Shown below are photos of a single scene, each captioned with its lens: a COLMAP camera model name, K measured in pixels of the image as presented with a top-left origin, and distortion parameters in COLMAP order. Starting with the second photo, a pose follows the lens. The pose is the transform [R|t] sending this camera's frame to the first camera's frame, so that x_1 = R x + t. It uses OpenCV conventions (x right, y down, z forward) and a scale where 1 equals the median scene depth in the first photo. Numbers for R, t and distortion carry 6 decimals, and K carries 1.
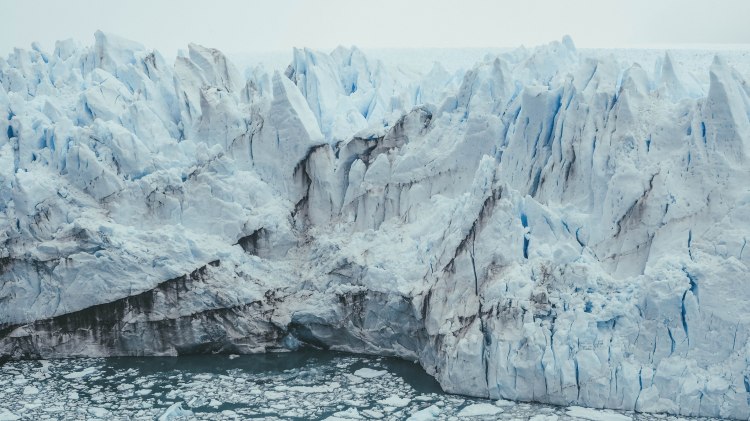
lens RADIAL K [[1033.2, 0, 379.3], [0, 1033.2, 210.0], [0, 0, 1]] dist [-0.009411, 0.000000]
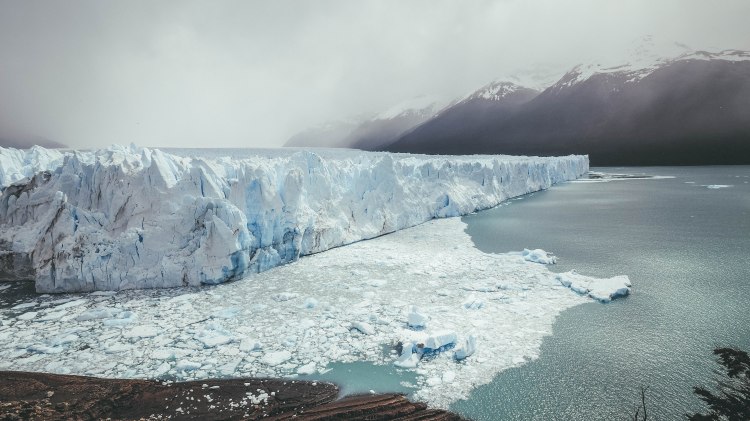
lens RADIAL K [[407.6, 0, 376.7], [0, 407.6, 200.6], [0, 0, 1]] dist [-0.003526, -0.001505]
pose [[0.905069, -0.044214, 0.422960, 0.334126], [0.055847, 0.998324, -0.015145, 0.021518], [-0.421581, 0.037328, 0.906022, -0.144977]]
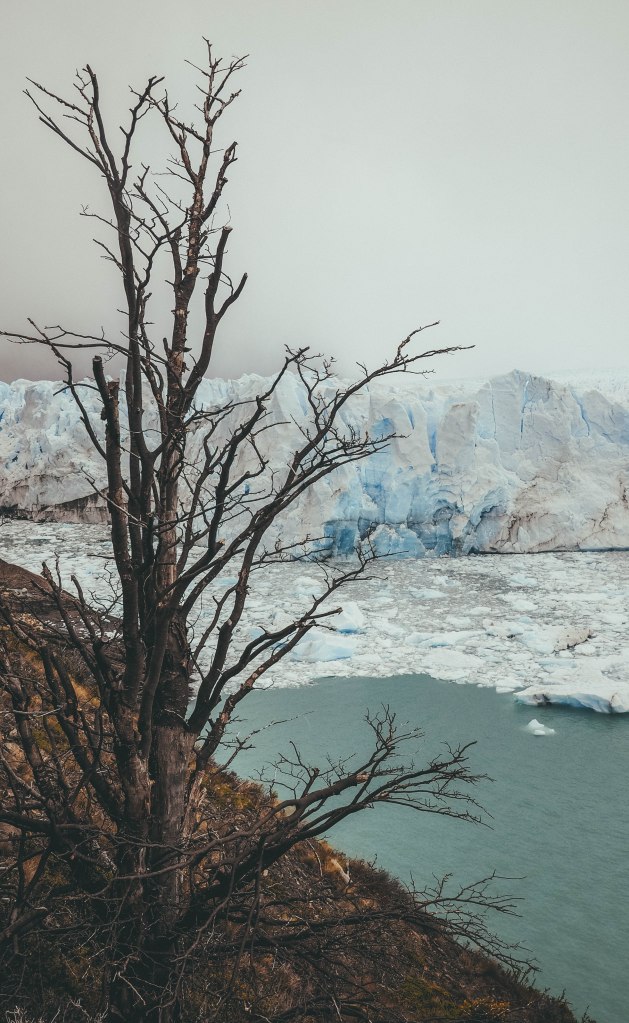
lens RADIAL K [[876.4, 0, 300.8], [0, 876.4, 447.2], [0, 0, 1]] dist [0.019124, 0.027137]
pose [[0.886002, 0.015449, -0.463424, 0.977403], [-0.046495, 0.997368, -0.055644, 0.065691], [0.461344, 0.070848, 0.884388, -0.403917]]
